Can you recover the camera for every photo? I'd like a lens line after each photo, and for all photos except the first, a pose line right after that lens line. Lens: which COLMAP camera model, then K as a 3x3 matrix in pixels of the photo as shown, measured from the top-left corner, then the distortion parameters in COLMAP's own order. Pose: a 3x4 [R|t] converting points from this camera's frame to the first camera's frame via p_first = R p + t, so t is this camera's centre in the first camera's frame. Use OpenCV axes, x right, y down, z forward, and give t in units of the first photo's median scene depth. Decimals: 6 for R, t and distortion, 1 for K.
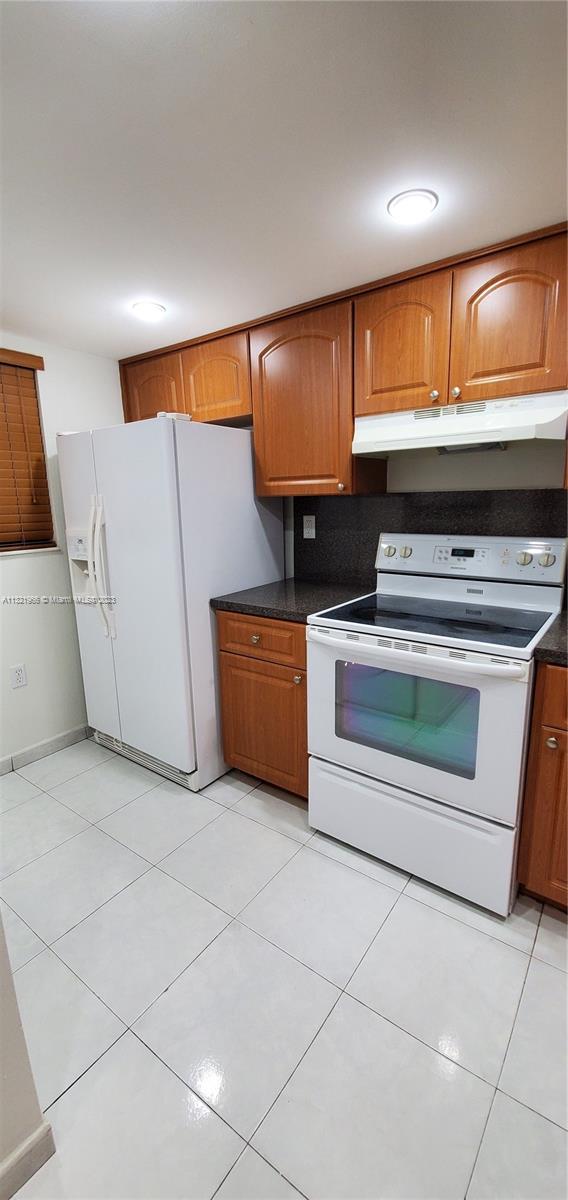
lens RADIAL K [[472.7, 0, 288.0], [0, 472.7, 595.7], [0, 0, 1]] dist [0.000710, -0.000065]
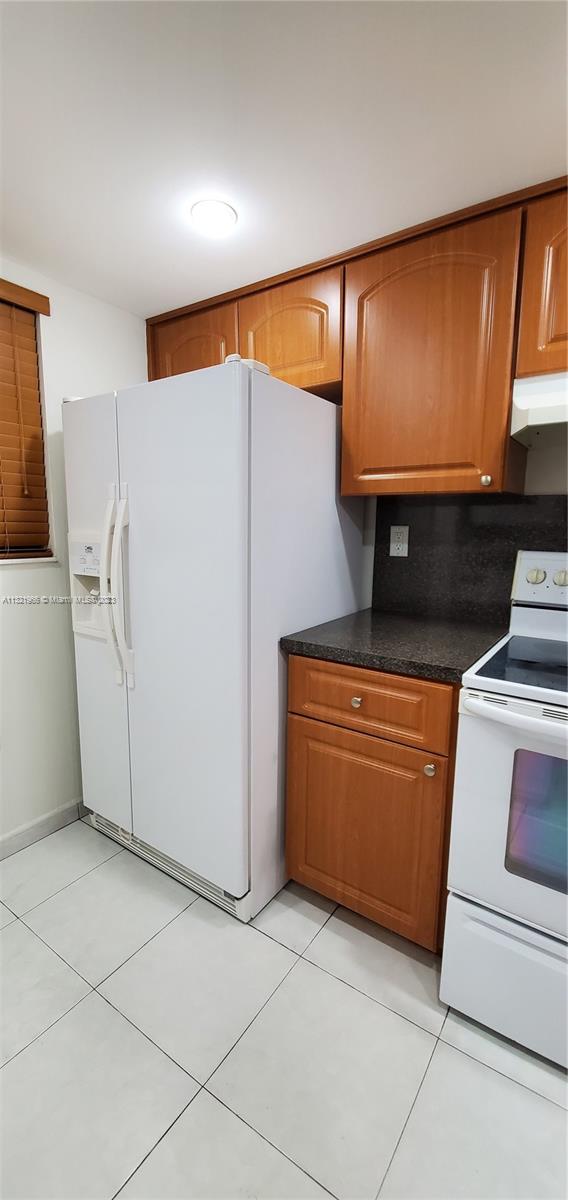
lens RADIAL K [[472.7, 0, 288.0], [0, 472.7, 595.7], [0, 0, 1]] dist [0.000710, -0.000065]
pose [[0.998947, 0.028684, 0.035809, -0.177654], [-0.026780, 0.998258, -0.052575, -0.017863], [-0.037255, 0.051560, 0.997975, 0.307619]]
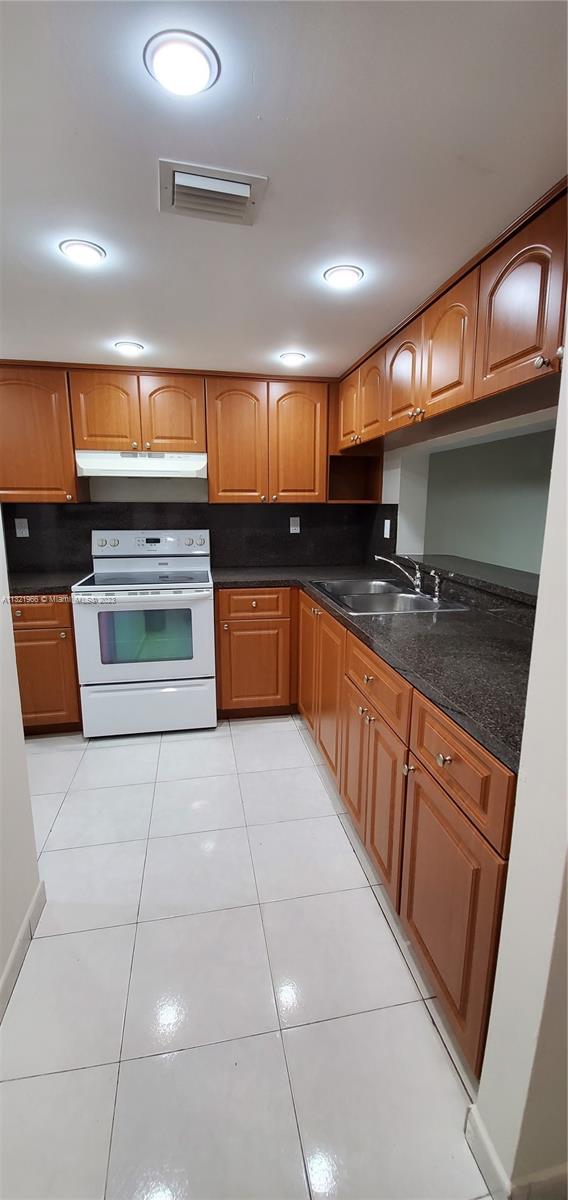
lens RADIAL K [[472.7, 0, 288.0], [0, 472.7, 595.7], [0, 0, 1]] dist [0.000710, -0.000065]
pose [[0.676009, -0.118309, 0.727334, -0.464056], [0.130787, 0.990620, 0.039577, 0.082578], [-0.725194, 0.068371, 0.685142, -0.384162]]
